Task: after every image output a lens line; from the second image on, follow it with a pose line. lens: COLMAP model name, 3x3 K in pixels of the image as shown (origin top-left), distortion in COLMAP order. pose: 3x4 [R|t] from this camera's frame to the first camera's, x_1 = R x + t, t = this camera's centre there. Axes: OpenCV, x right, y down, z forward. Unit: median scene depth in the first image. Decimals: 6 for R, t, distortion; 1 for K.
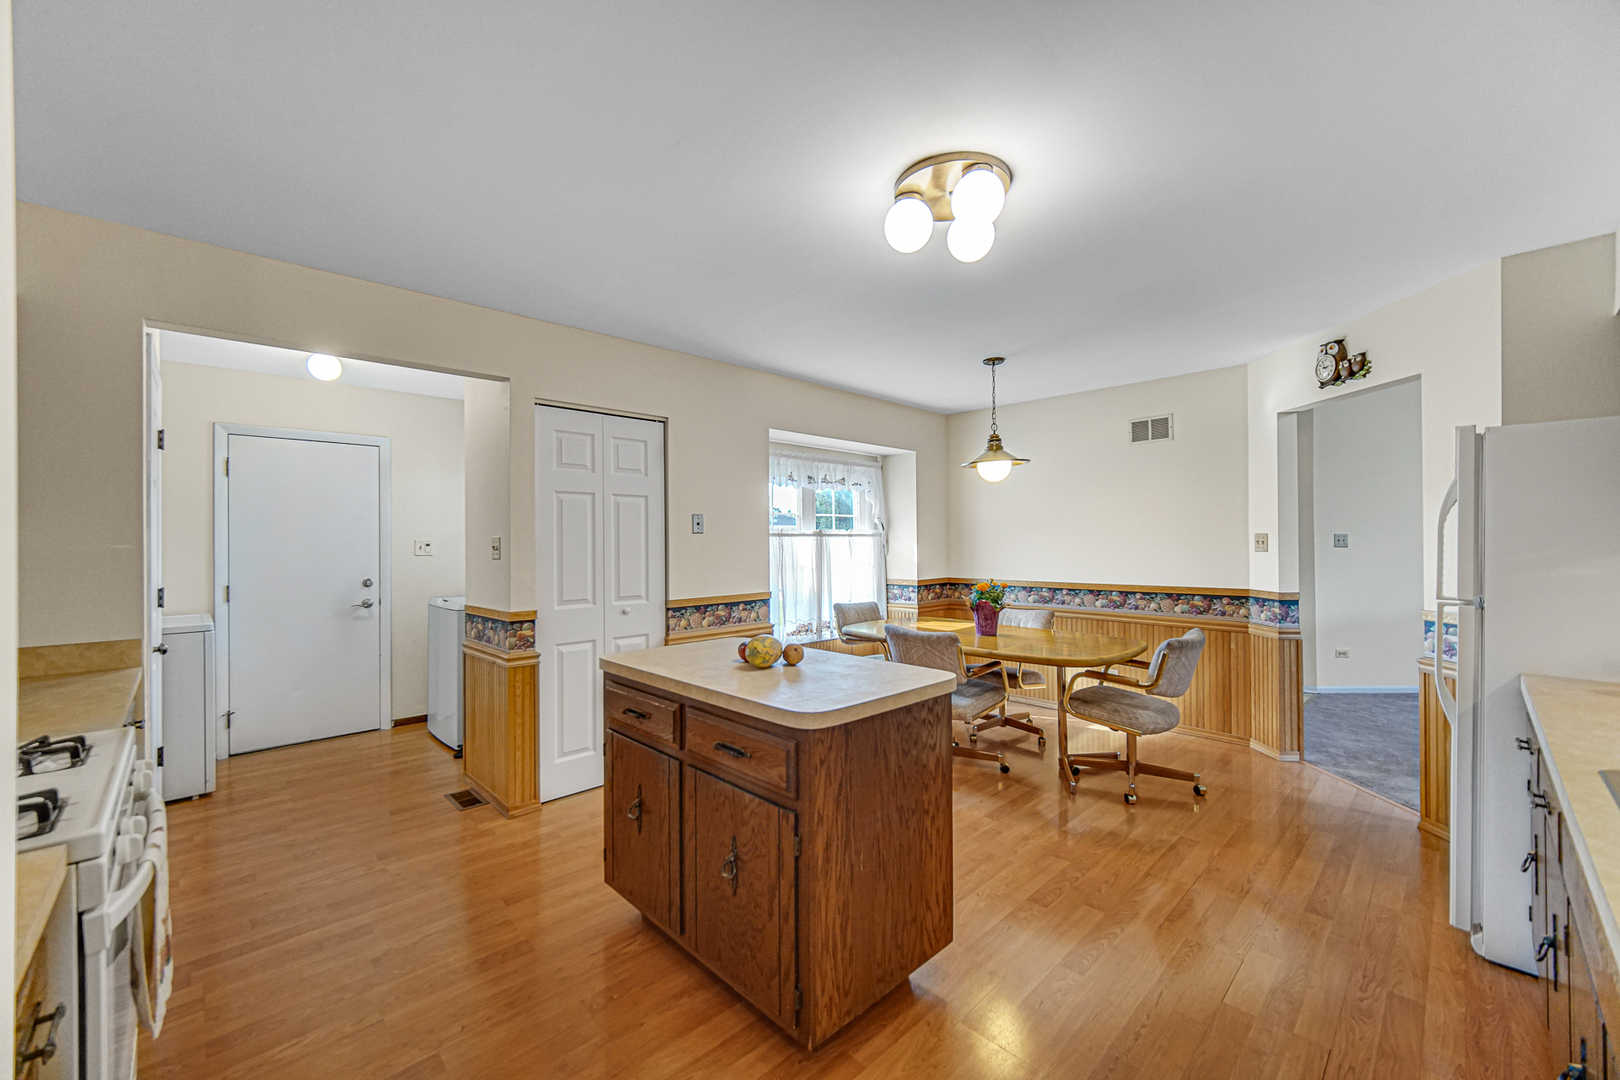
lens RADIAL K [[646.6, 0, 777.8], [0, 646.6, 537.2], [0, 0, 1]] dist [-0.000080, 0.000694]
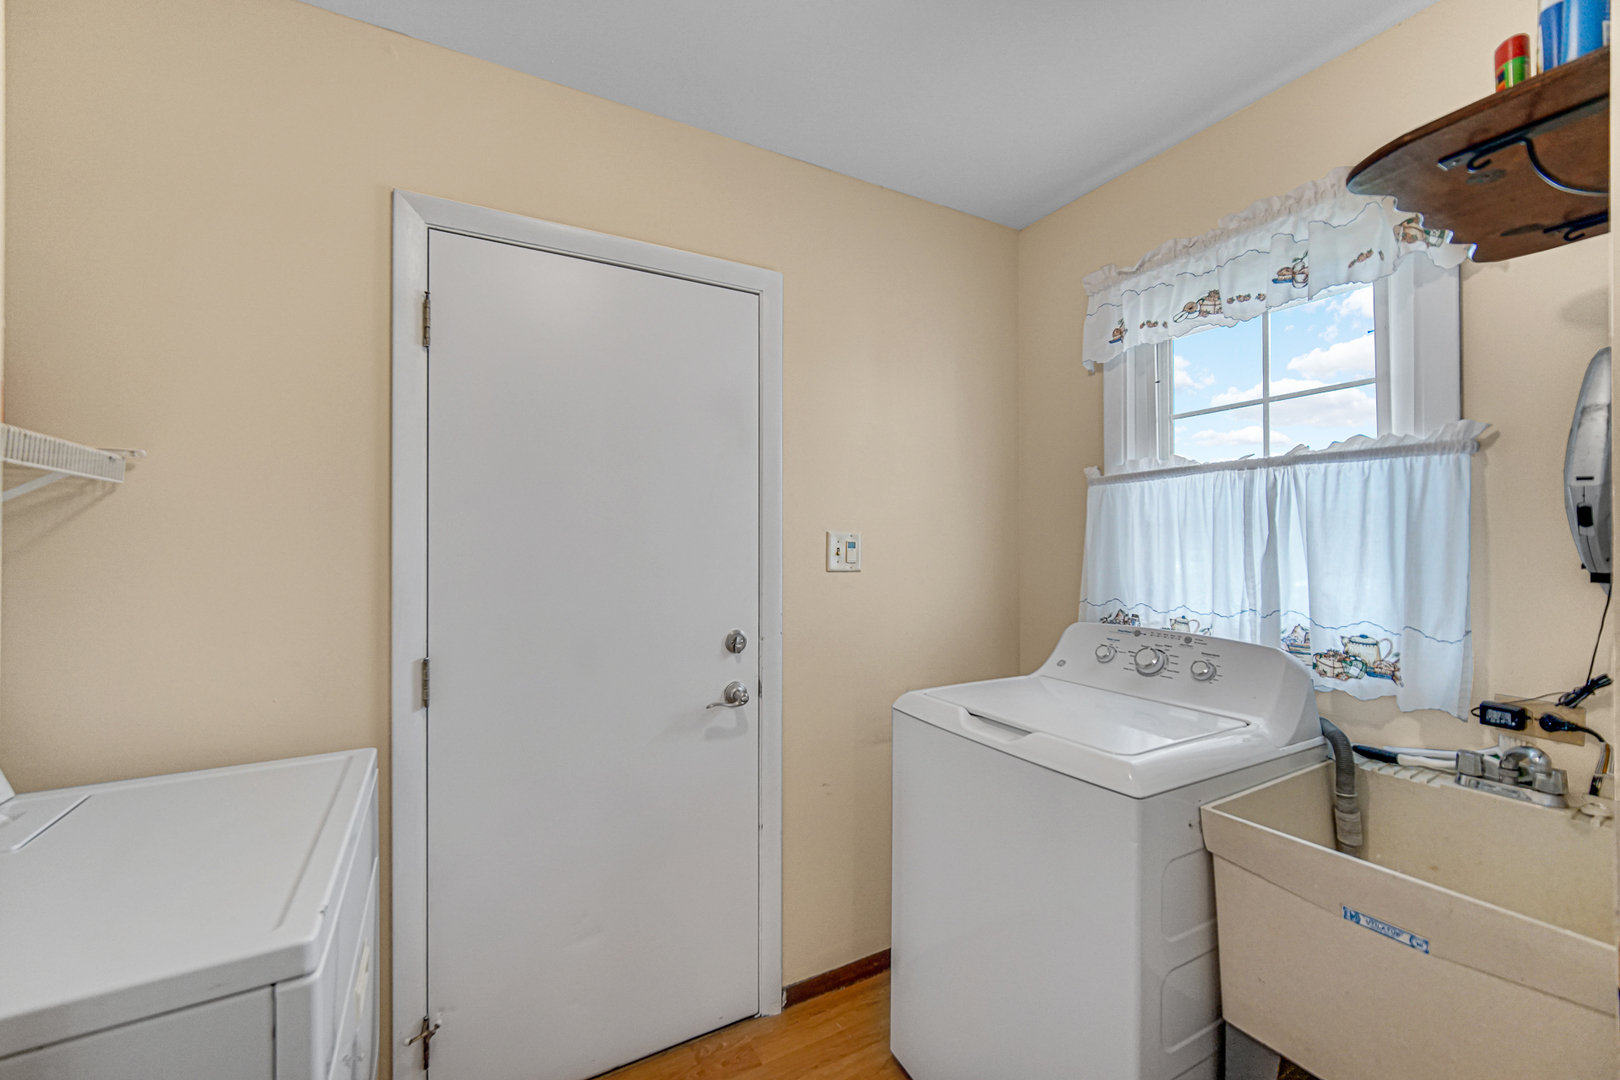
lens RADIAL K [[646.6, 0, 771.5], [0, 646.6, 542.6], [0, 0, 1]] dist [-0.000080, 0.000694]
pose [[0.967138, 0.002939, -0.254234, -0.514814], [-0.003200, 0.999995, -0.000613, 0.010900], [0.254231, 0.001407, 0.967143, 0.628908]]
